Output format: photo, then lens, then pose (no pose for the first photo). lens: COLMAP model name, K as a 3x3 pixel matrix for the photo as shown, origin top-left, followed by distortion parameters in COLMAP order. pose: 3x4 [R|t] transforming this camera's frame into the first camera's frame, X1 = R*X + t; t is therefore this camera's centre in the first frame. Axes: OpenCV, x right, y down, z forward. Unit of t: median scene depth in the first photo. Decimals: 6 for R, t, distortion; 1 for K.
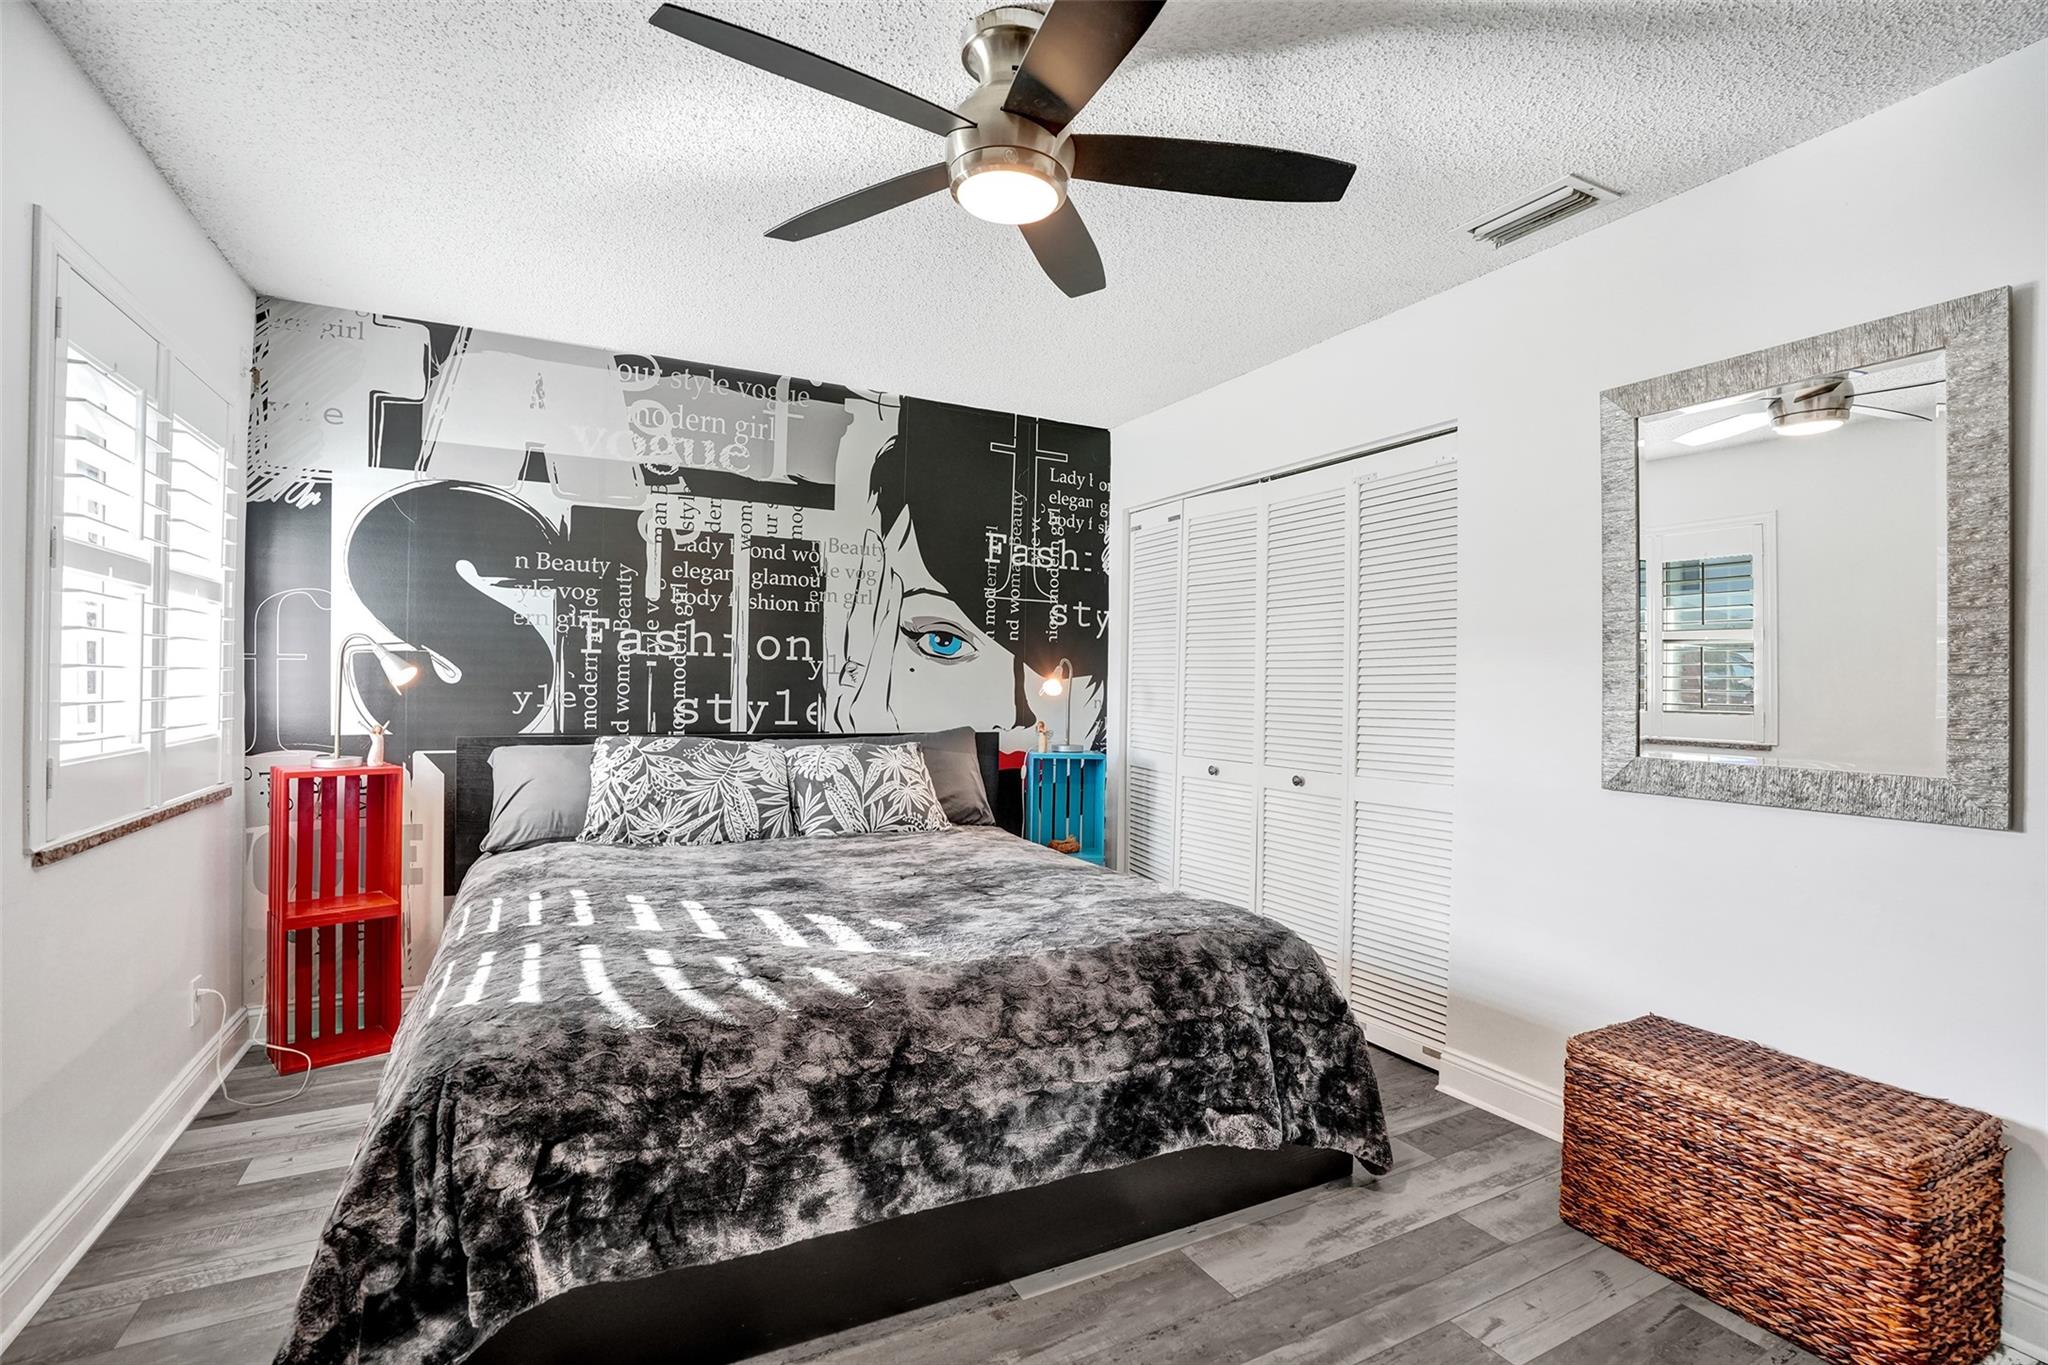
lens RADIAL K [[944.9, 0, 1025.7], [0, 944.9, 686.7], [0, 0, 1]] dist [-0.058900, 0.022362]
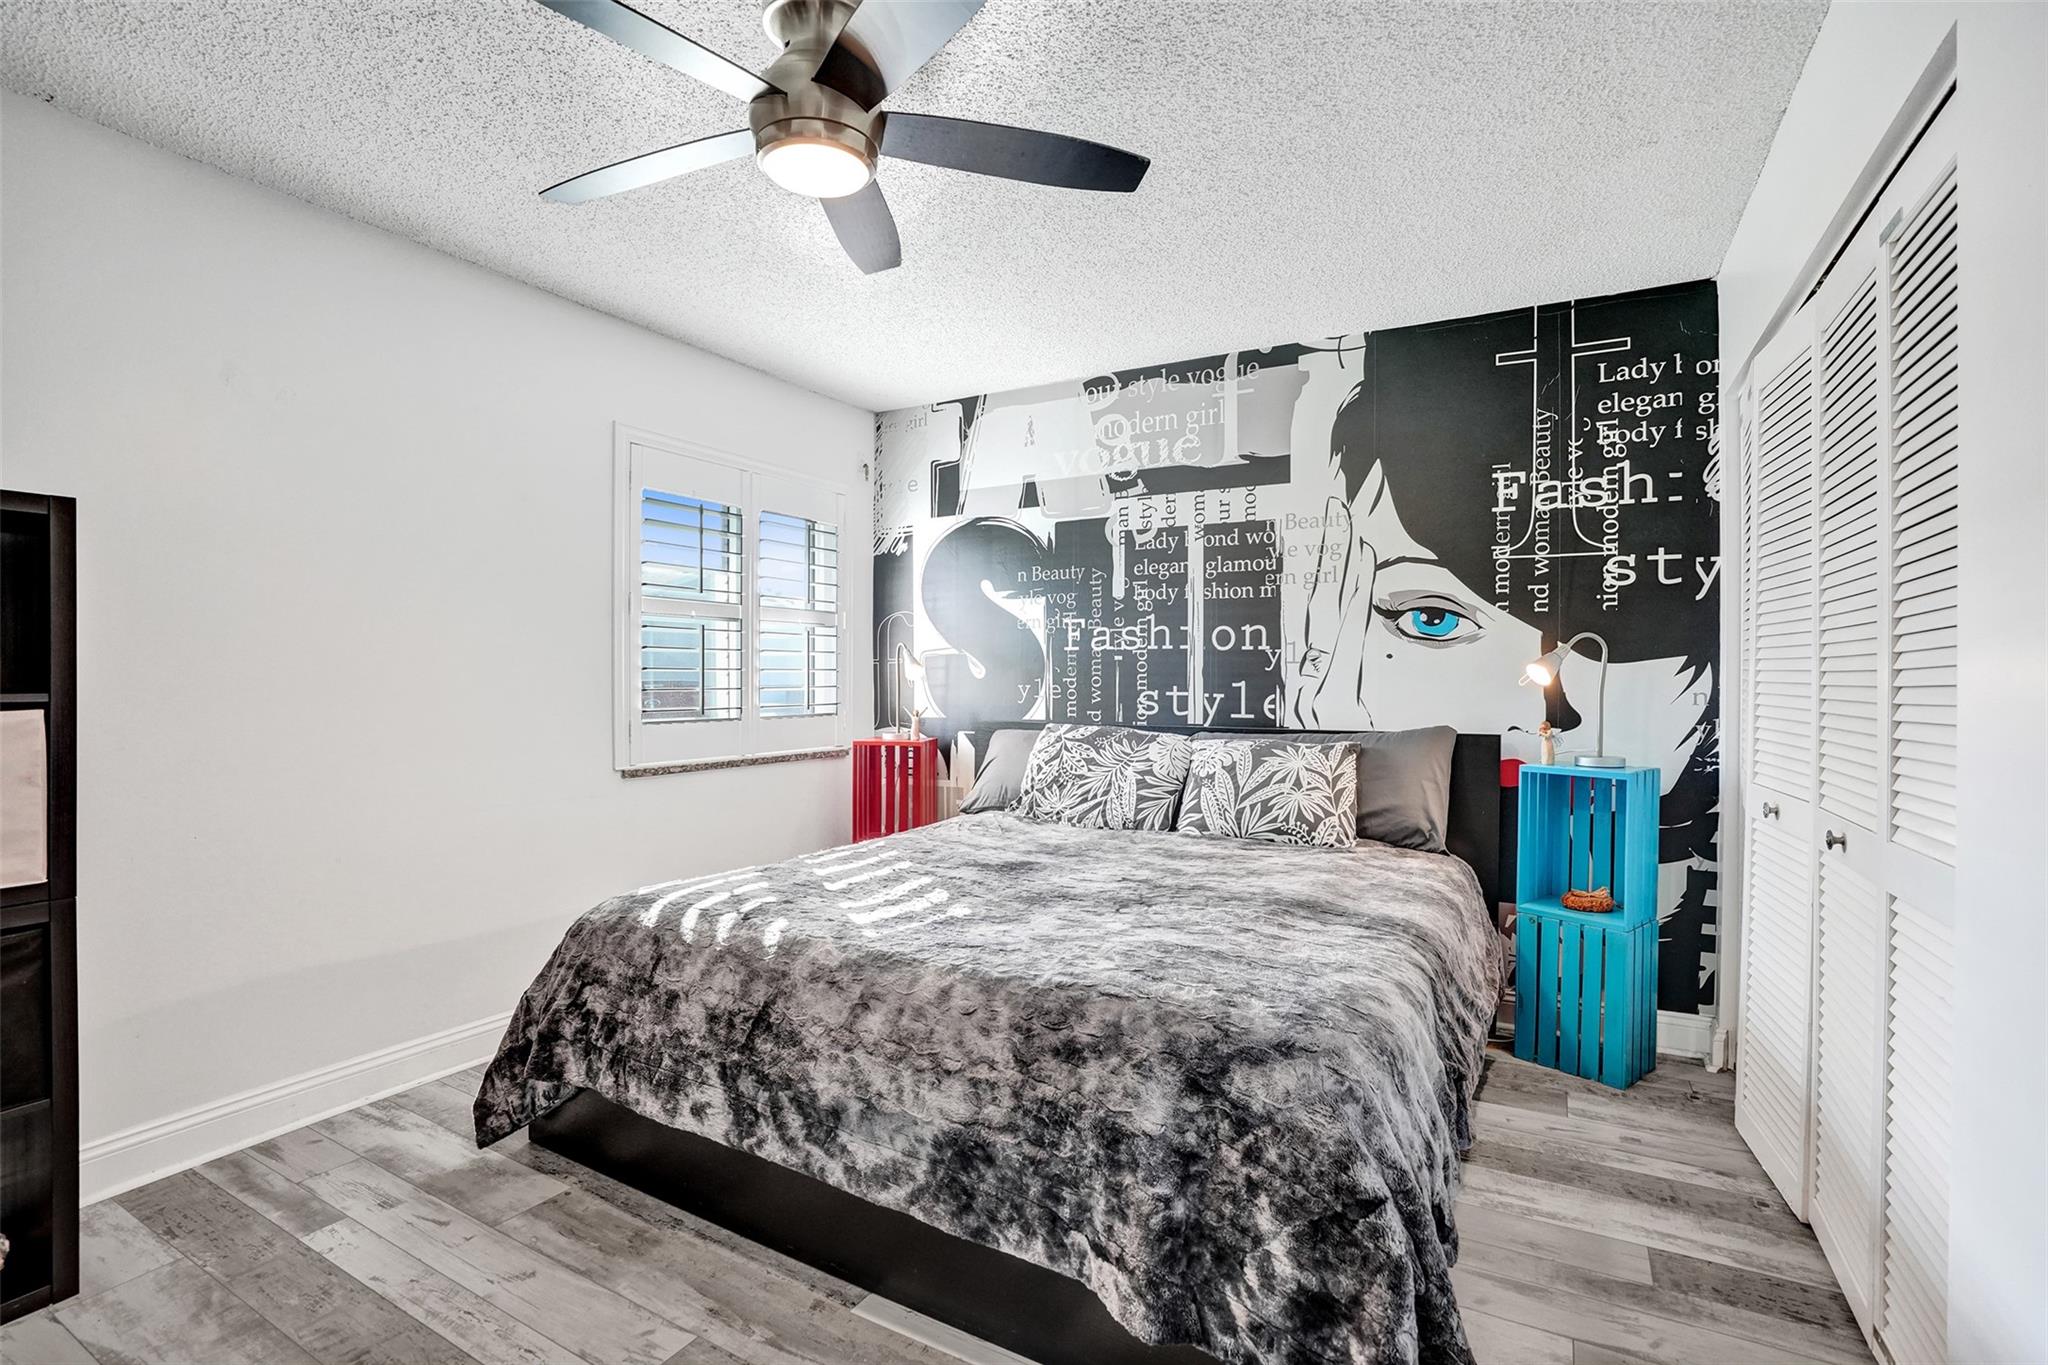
lens RADIAL K [[944.9, 0, 1028.2], [0, 944.9, 690.1], [0, 0, 1]] dist [-0.058900, 0.022362]
pose [[0.539699, -0.002301, -0.841855, 0.474793], [0.004297, 0.999991, 0.000021, 0.012447], [0.841847, -0.003629, 0.539704, 0.338855]]
